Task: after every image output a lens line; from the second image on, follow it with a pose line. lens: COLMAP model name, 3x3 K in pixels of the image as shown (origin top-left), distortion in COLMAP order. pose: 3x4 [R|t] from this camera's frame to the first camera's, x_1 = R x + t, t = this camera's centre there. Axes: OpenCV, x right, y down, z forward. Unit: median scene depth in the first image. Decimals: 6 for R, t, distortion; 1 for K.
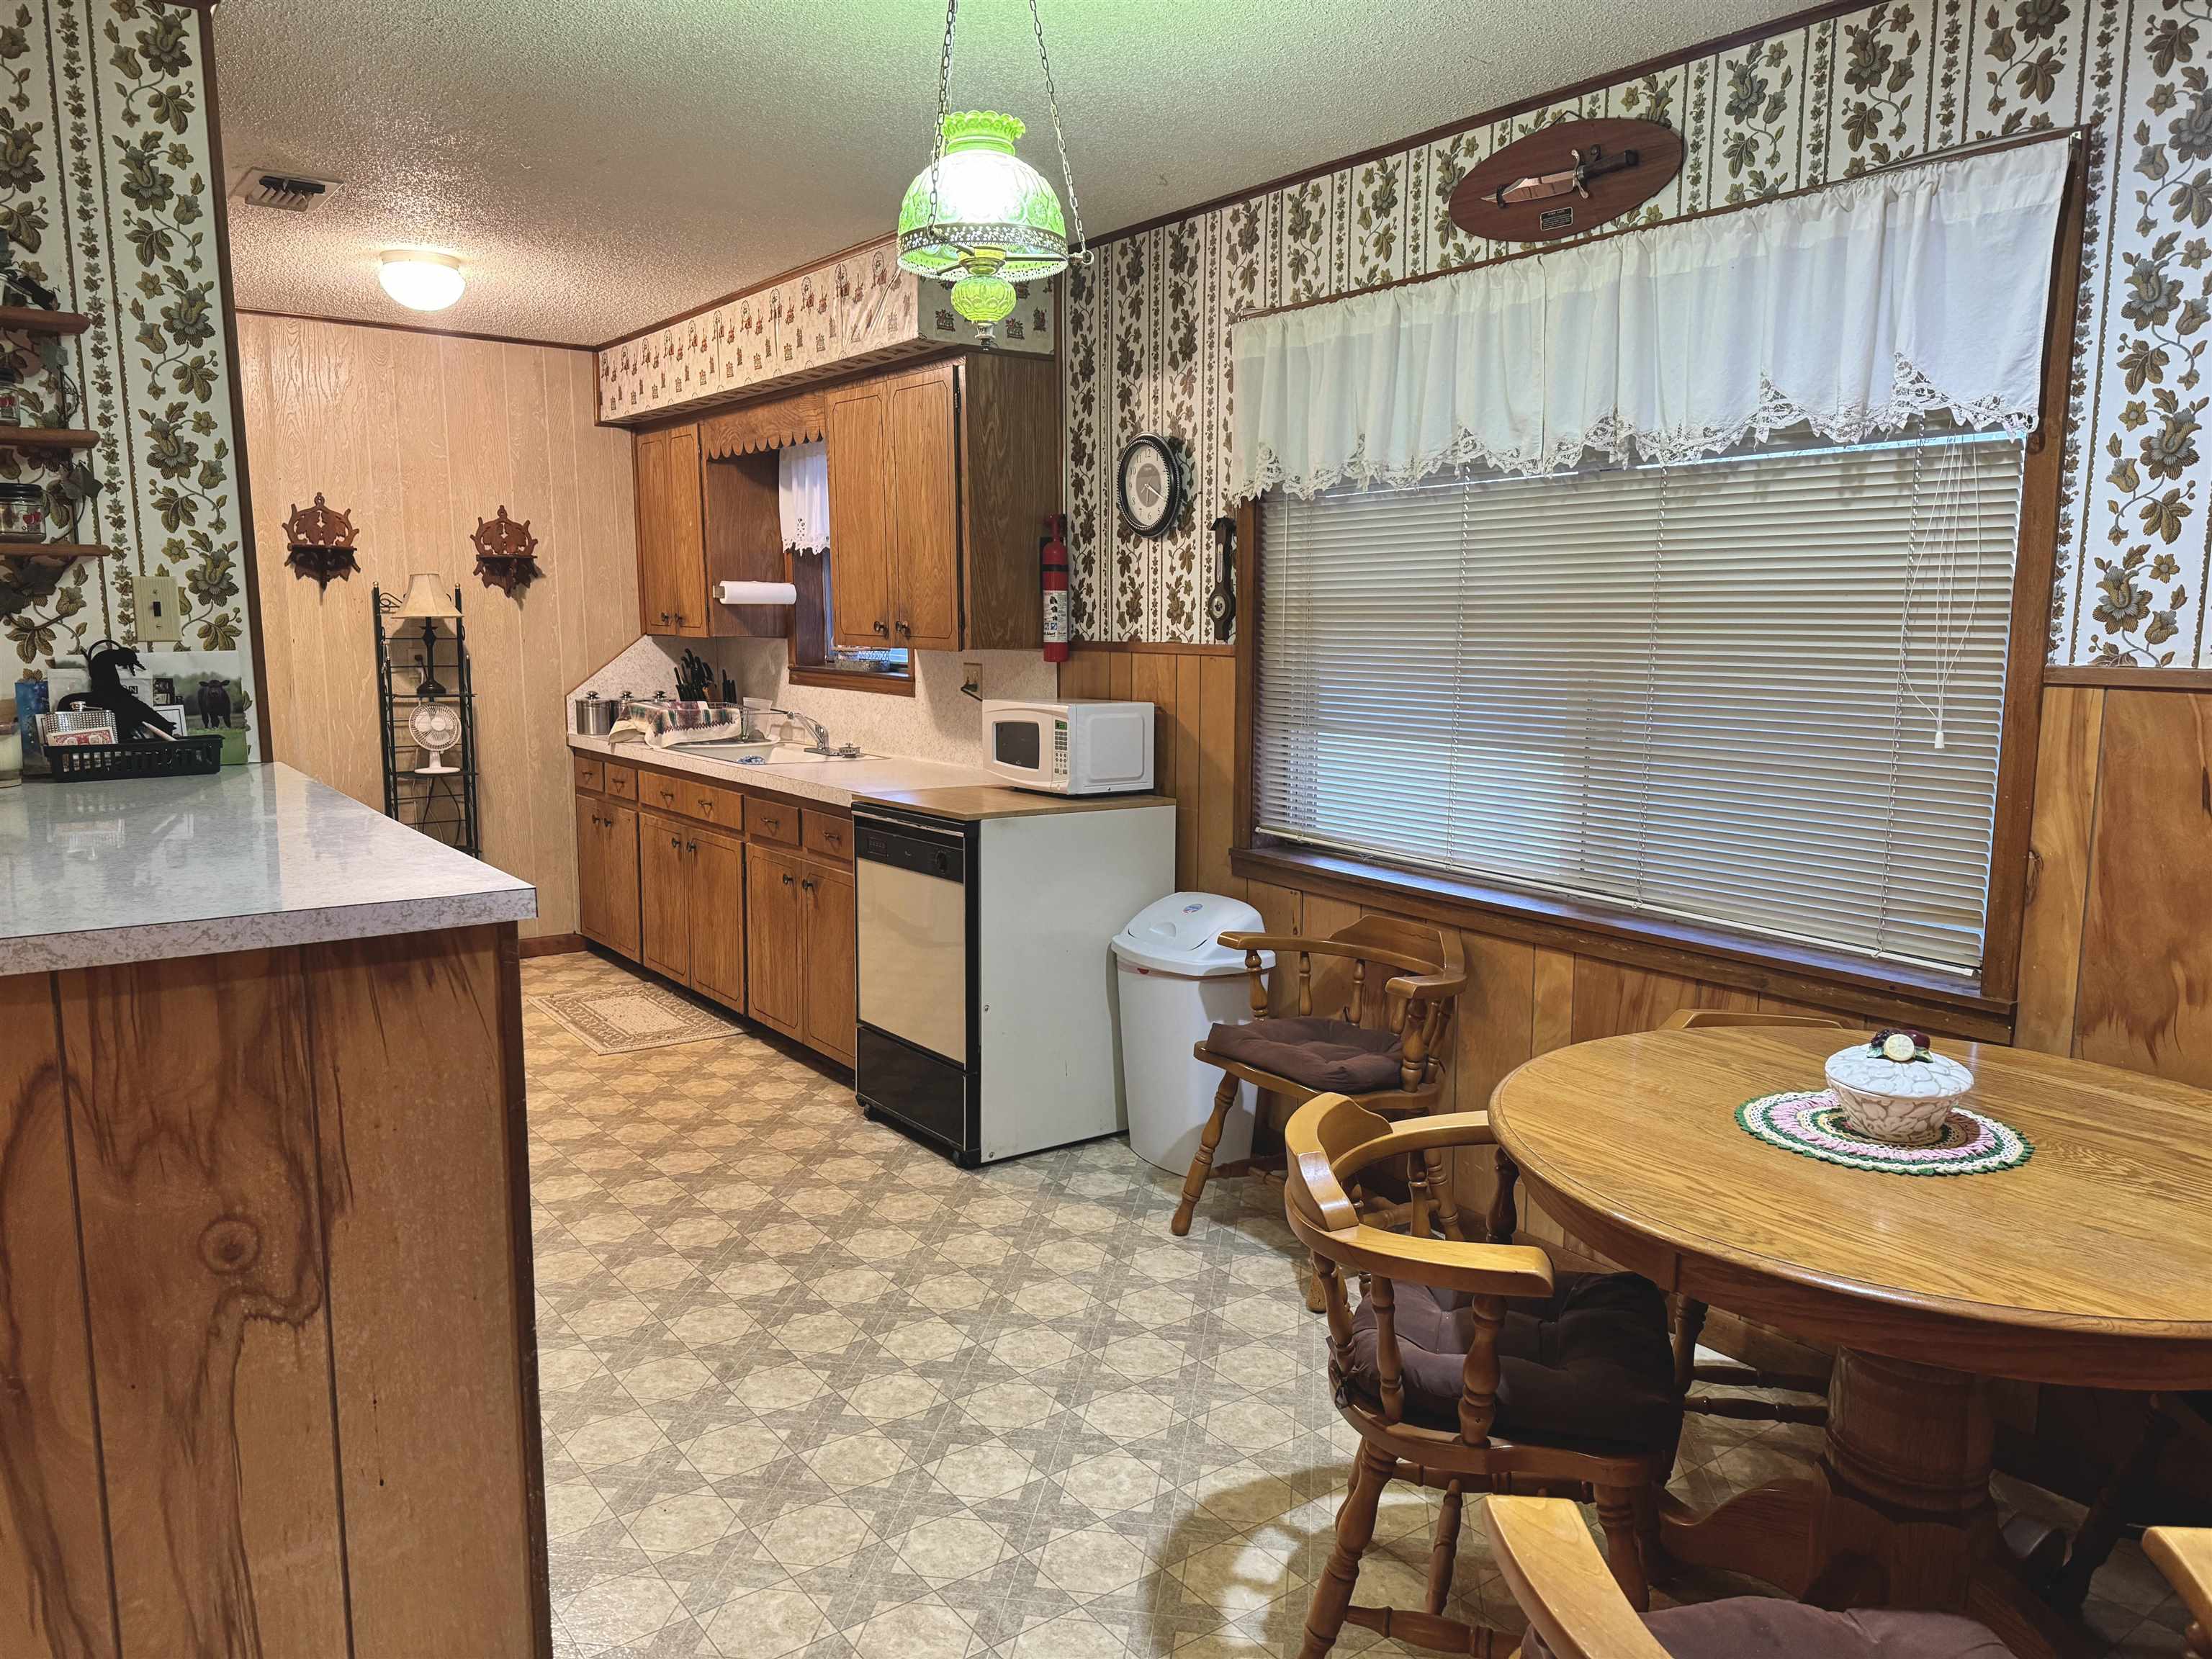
lens RADIAL K [[1544.5, 0, 1103.0], [0, 1544.5, 842.3], [0, 0, 1]] dist [0.073880, -0.089624]
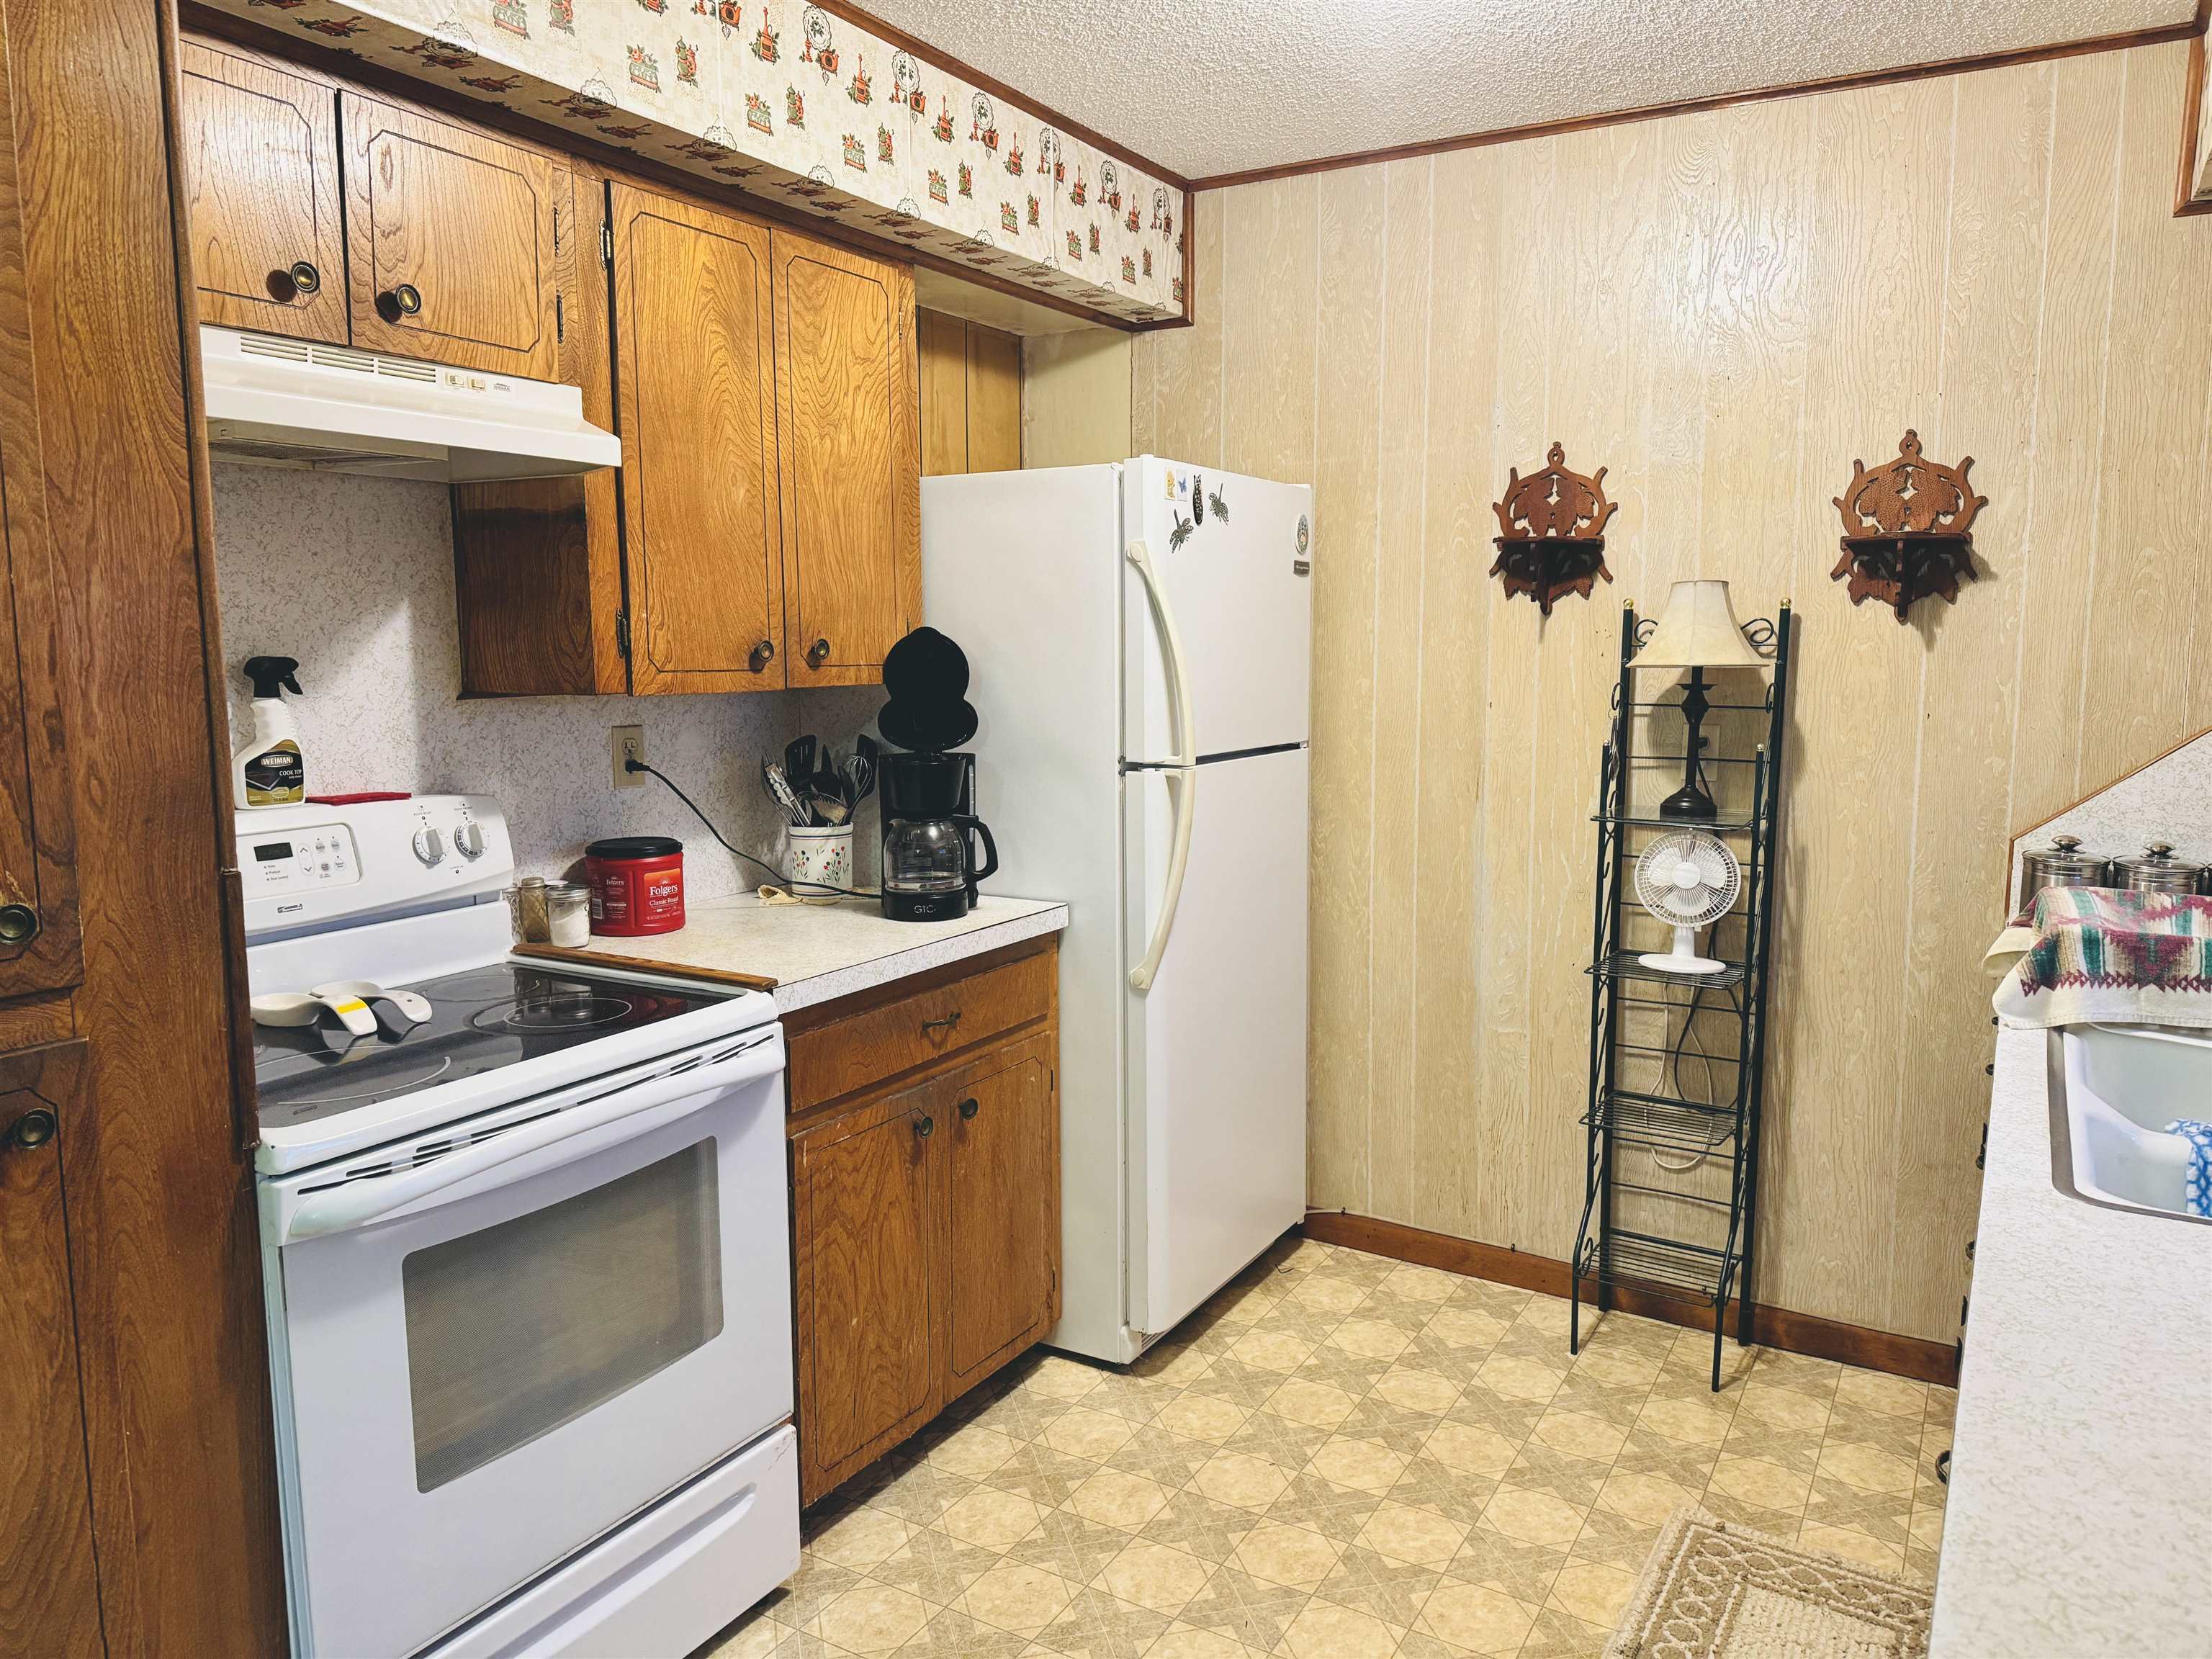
lens RADIAL K [[1544.5, 0, 1118.3], [0, 1544.5, 826.7], [0, 0, 1]] dist [0.073880, -0.089624]
pose [[0.398036, 0.108912, -0.910882, -0.063267], [-0.135074, 0.989063, 0.059236, -0.159650], [0.907371, 0.099458, 0.408394, 1.036171]]
